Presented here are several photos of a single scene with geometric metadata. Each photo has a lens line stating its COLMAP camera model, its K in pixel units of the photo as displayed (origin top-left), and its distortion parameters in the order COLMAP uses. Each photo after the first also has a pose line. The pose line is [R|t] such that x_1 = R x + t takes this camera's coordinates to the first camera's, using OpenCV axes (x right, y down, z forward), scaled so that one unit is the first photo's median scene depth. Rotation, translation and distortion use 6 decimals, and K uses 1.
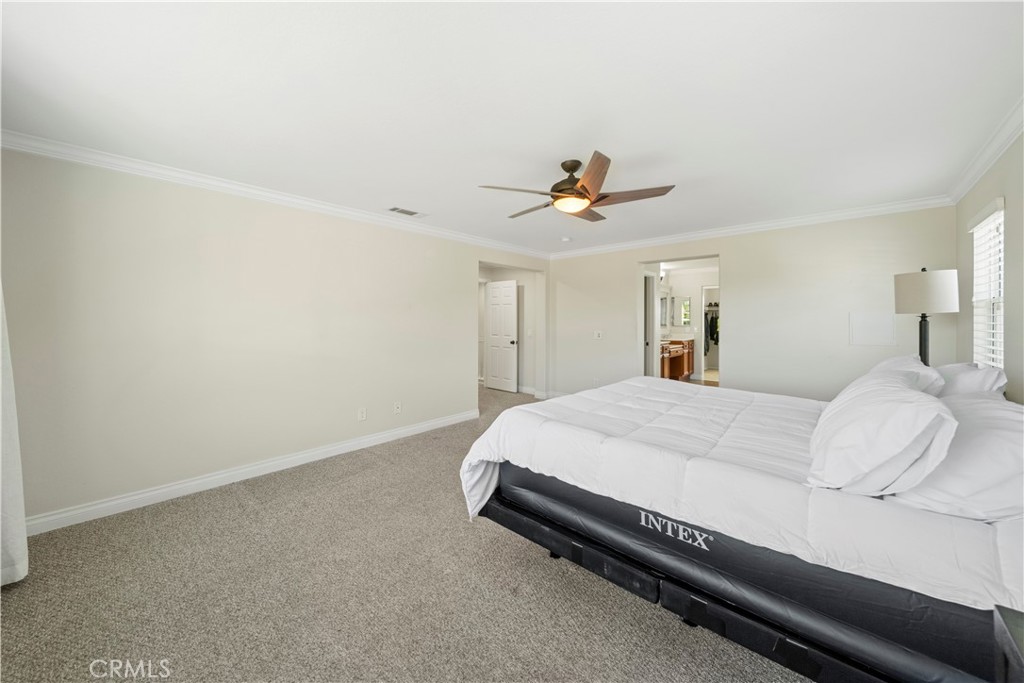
lens RADIAL K [[361.0, 0, 517.4], [0, 361.0, 339.4], [0, 0, 1]] dist [-0.002056, -0.000195]
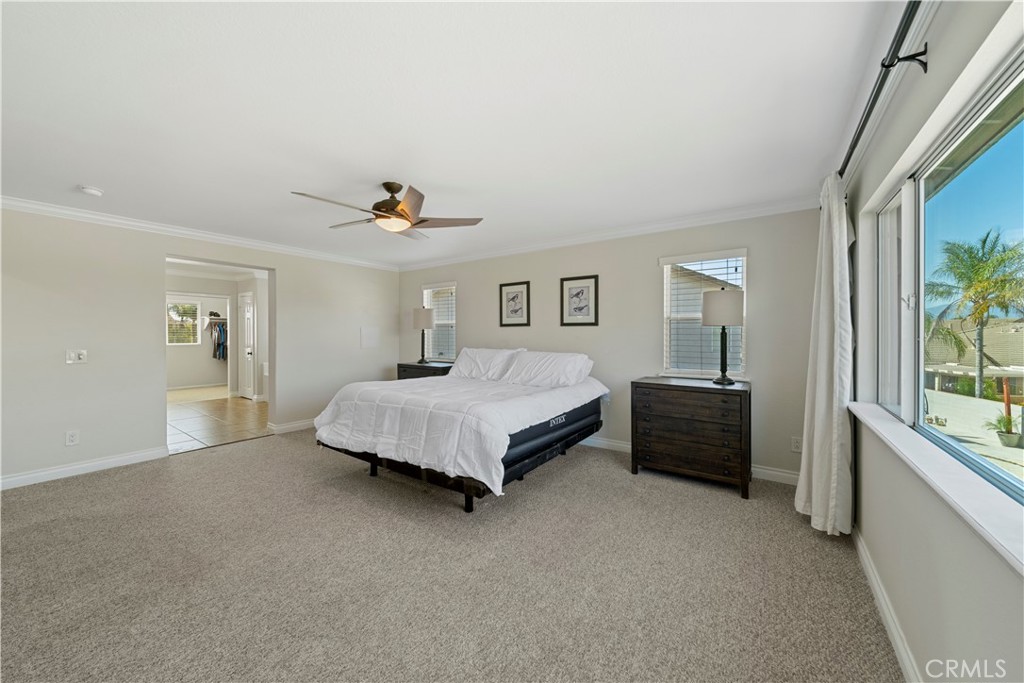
lens RADIAL K [[361.0, 0, 517.4], [0, 361.0, 339.4], [0, 0, 1]] dist [-0.002056, -0.000195]
pose [[-0.121088, -0.006046, 0.992623, -1.489189], [0.034703, 0.999344, 0.010320, -0.043154], [-0.992035, 0.035697, -0.120799, 1.180653]]
